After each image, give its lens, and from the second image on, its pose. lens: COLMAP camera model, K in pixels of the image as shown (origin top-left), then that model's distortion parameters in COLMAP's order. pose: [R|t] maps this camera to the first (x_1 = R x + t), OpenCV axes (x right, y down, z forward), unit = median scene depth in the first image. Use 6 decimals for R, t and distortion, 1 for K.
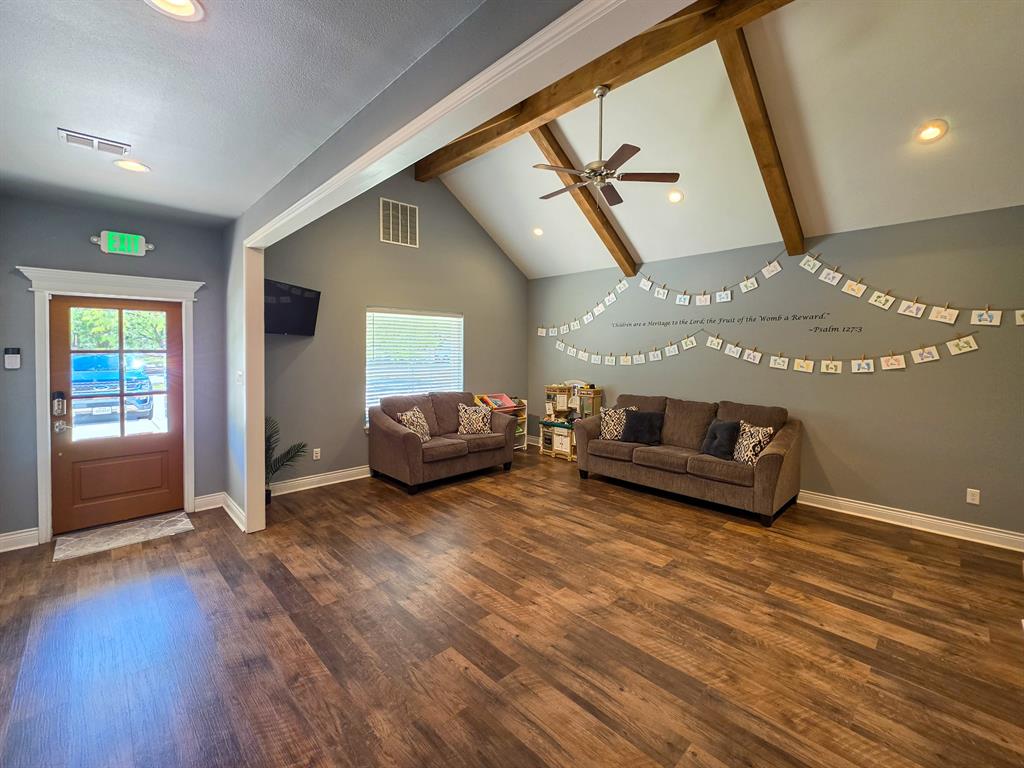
lens RADIAL K [[424.7, 0, 510.0], [0, 424.7, 358.0], [0, 0, 1]] dist [-0.001497, -0.000134]
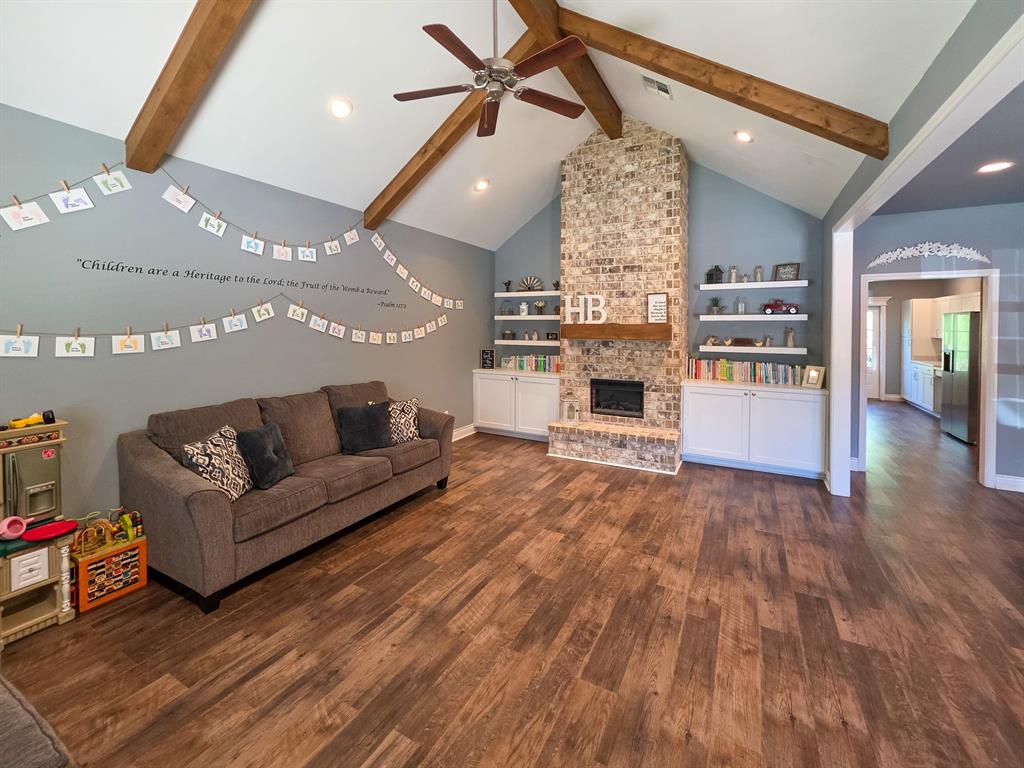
lens RADIAL K [[434.2, 0, 509.3], [0, 434.2, 328.8], [0, 0, 1]] dist [-0.002335, 0.000299]
pose [[-0.294770, -0.012967, 0.955480, -0.520411], [0.012367, 0.999772, 0.017383, -0.023670], [-0.955488, 0.016940, -0.294543, 1.233893]]
